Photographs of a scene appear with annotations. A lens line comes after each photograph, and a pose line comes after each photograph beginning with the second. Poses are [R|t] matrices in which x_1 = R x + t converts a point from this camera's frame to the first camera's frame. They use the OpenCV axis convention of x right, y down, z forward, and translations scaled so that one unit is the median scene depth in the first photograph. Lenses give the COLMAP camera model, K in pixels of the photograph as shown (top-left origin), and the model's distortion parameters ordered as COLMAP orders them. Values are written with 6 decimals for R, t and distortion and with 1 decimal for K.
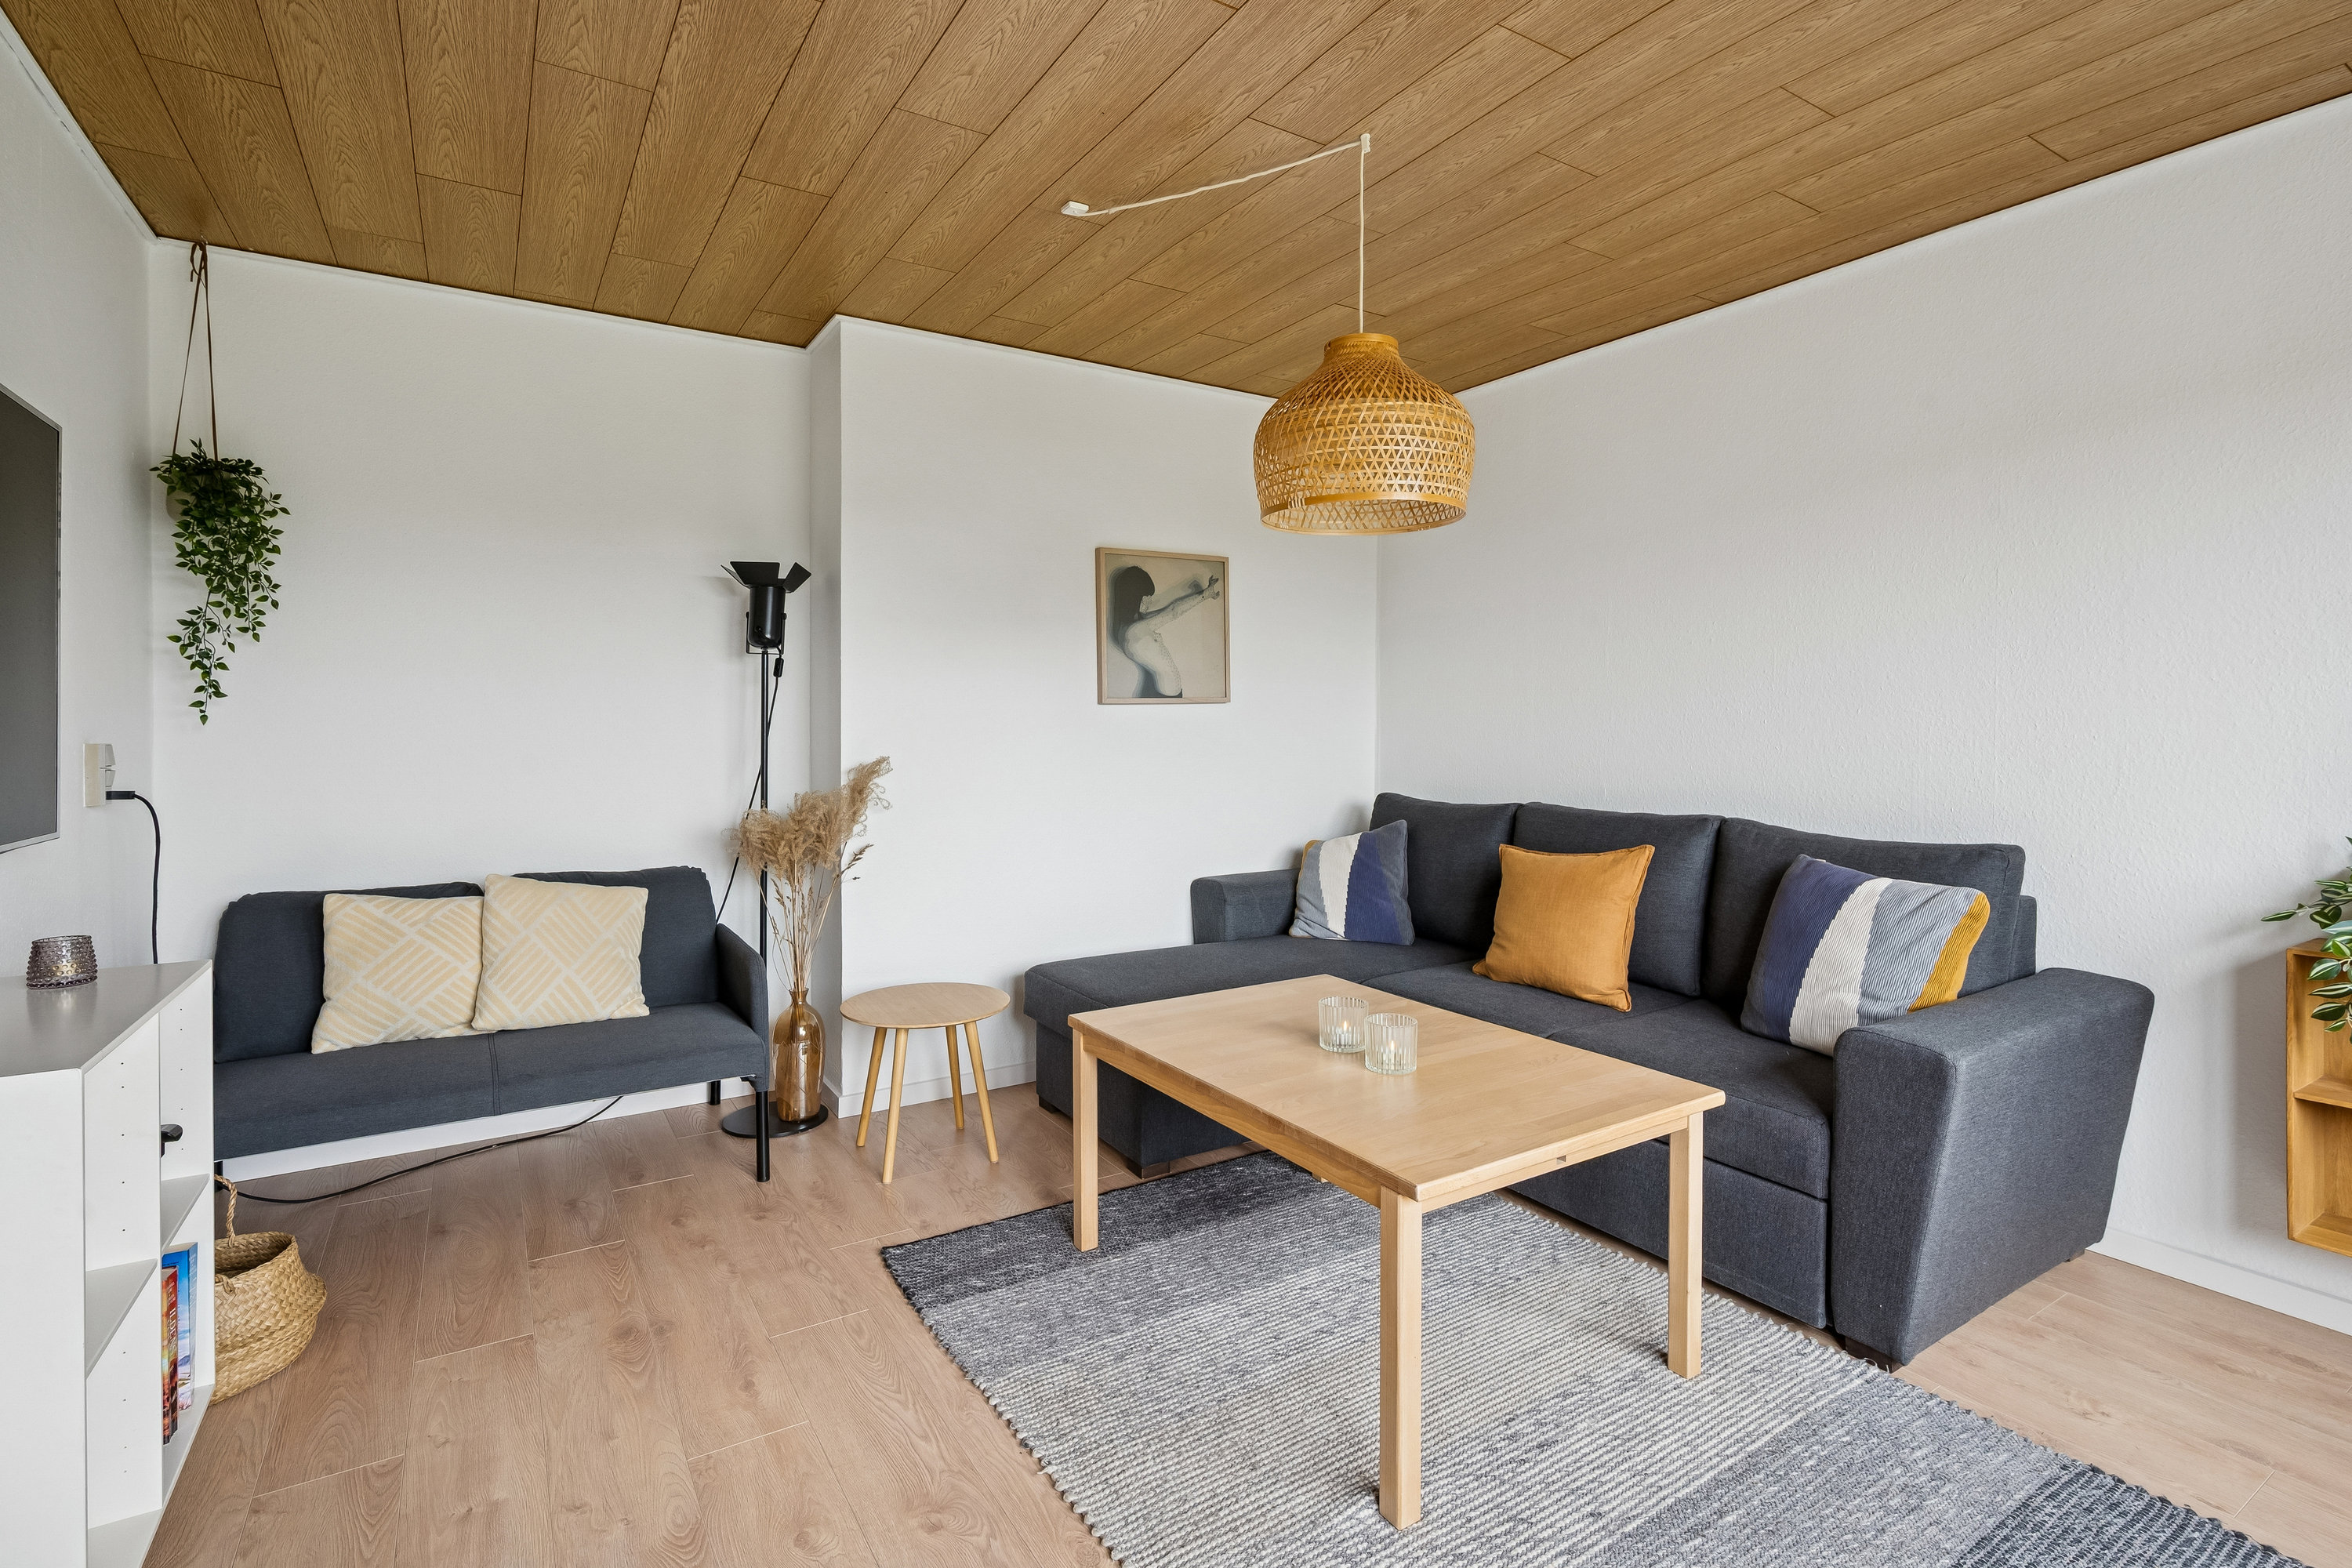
lens RADIAL K [[1091.4, 0, 1173.9], [0, 1091.4, 777.7], [0, 0, 1]] dist [0.001748, 0.000240]
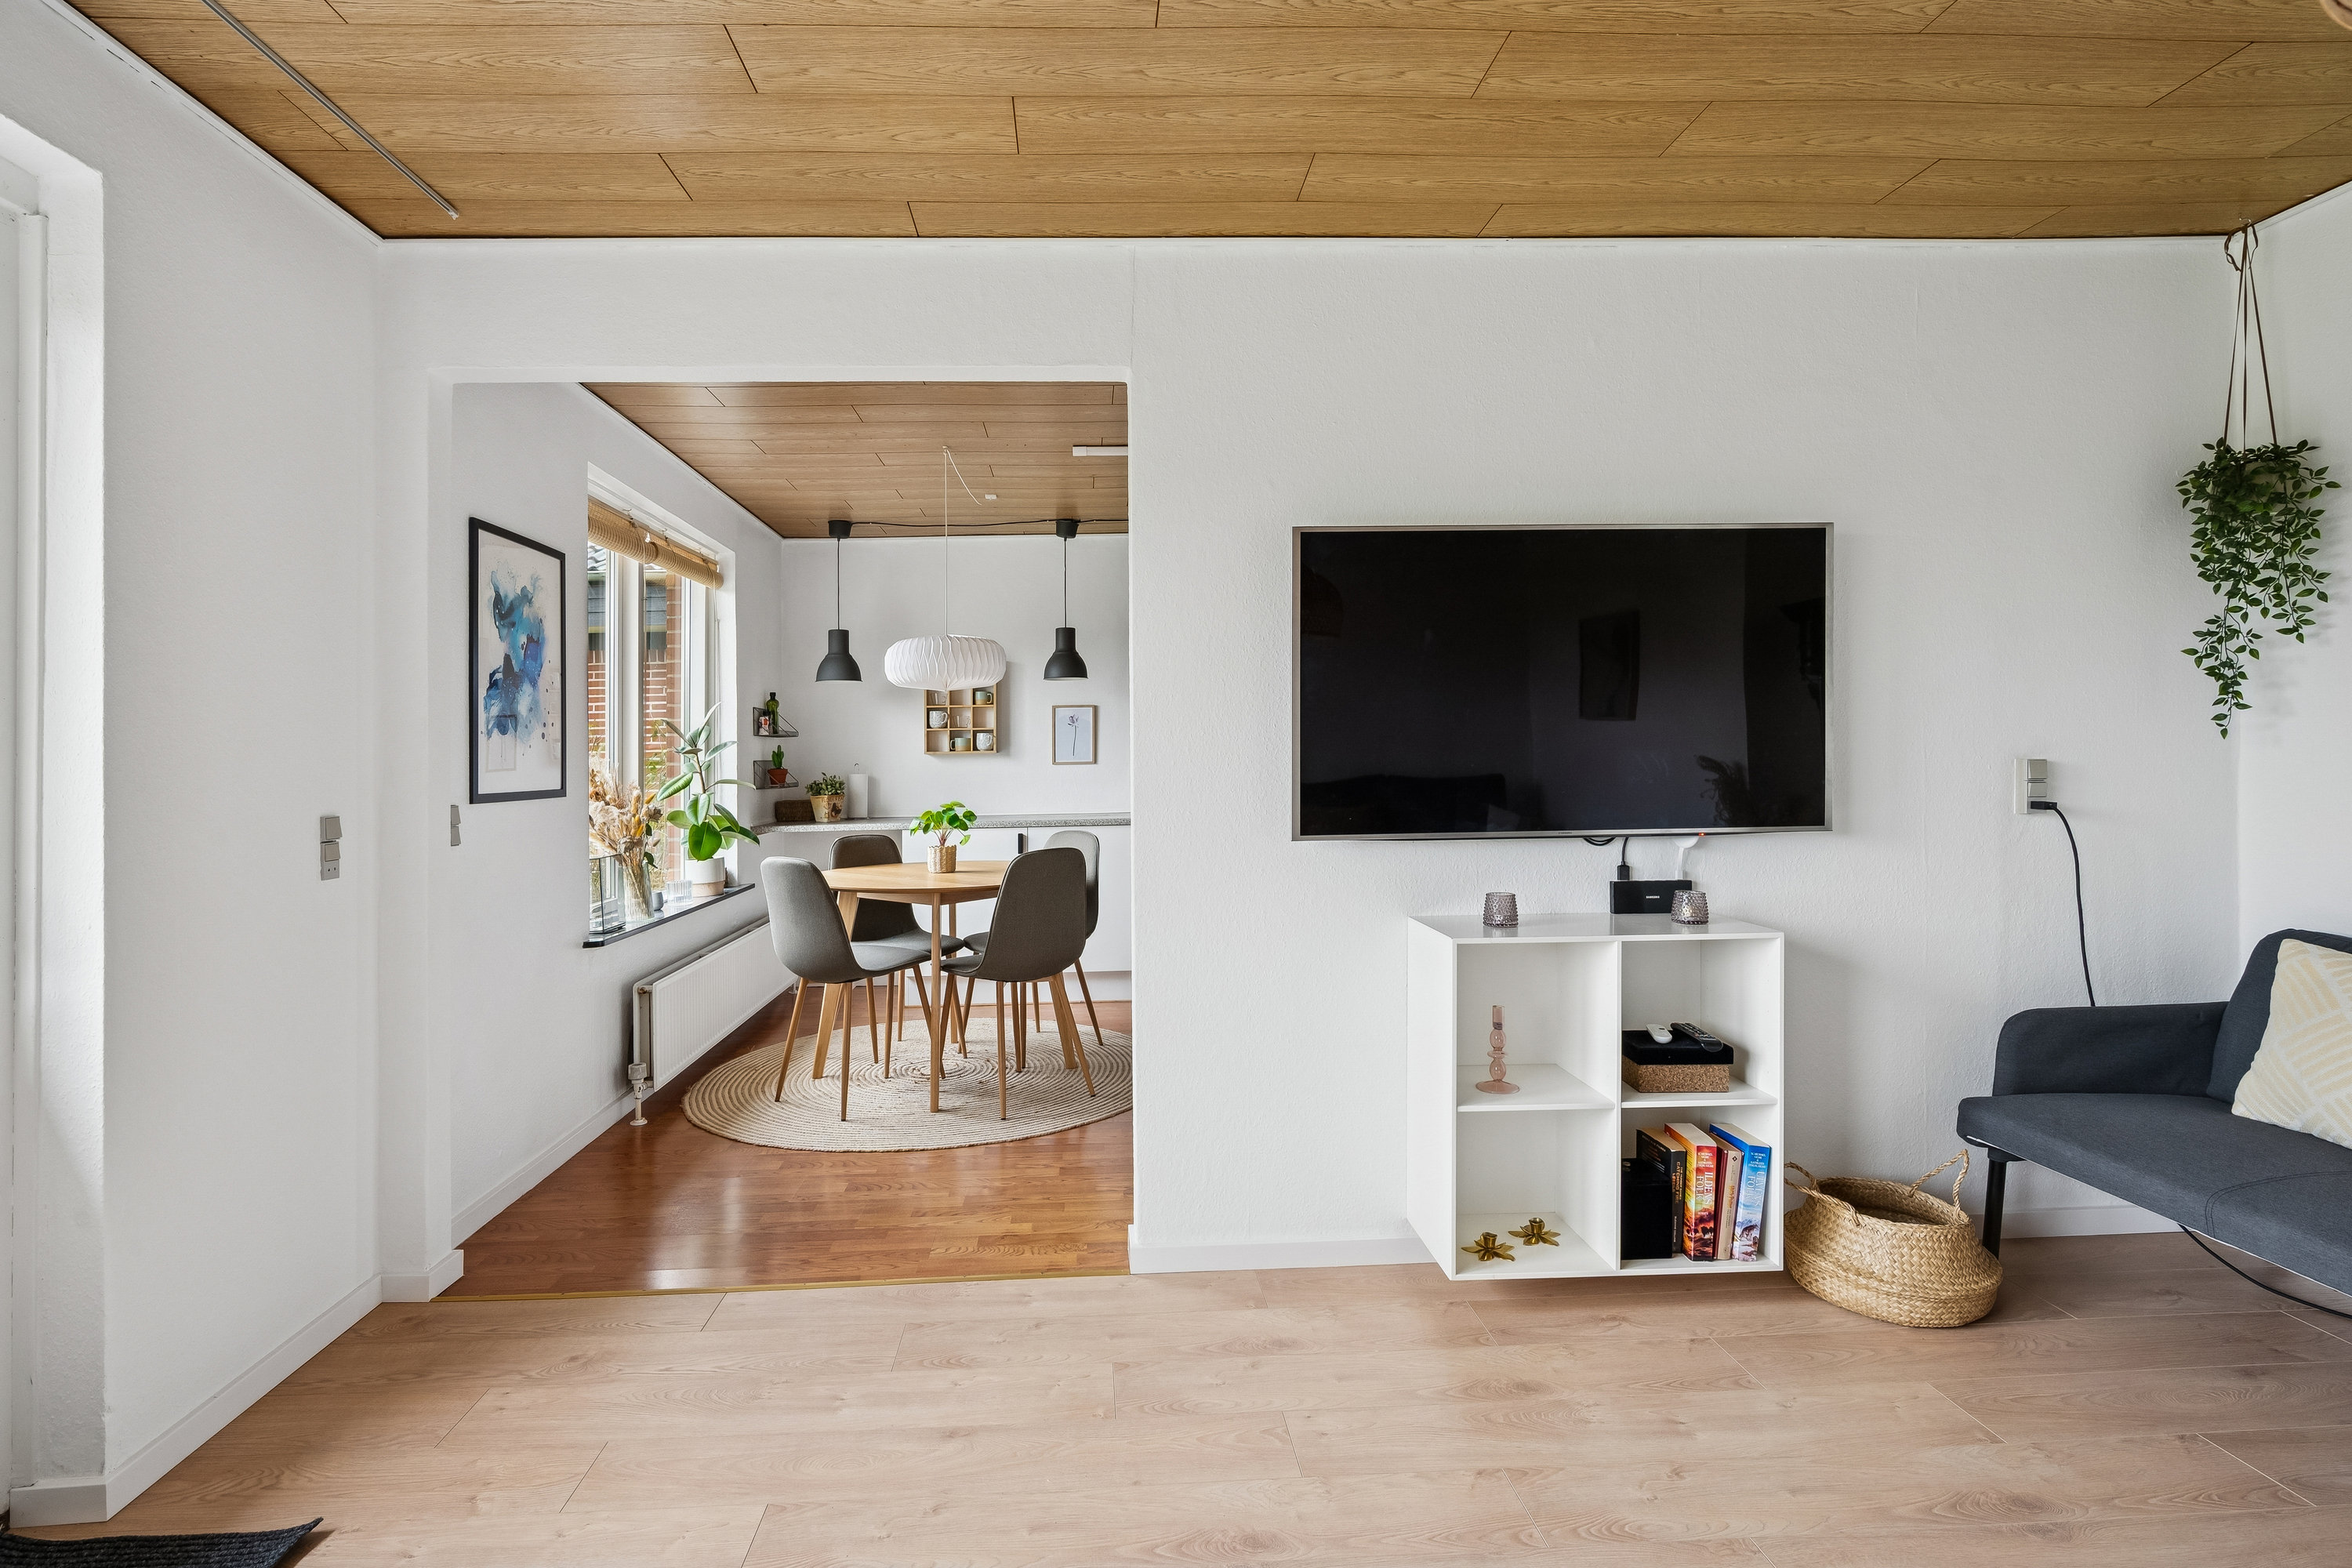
lens RADIAL K [[1195.2, 0, 1168.8], [0, 1195.2, 761.3], [0, 0, 1]] dist [-0.002915, -0.000408]
pose [[-0.472969, 0.009260, -0.881030, 0.450084], [-0.029138, 0.999233, 0.026145, -0.029512], [0.880597, 0.038037, -0.472336, 0.684008]]
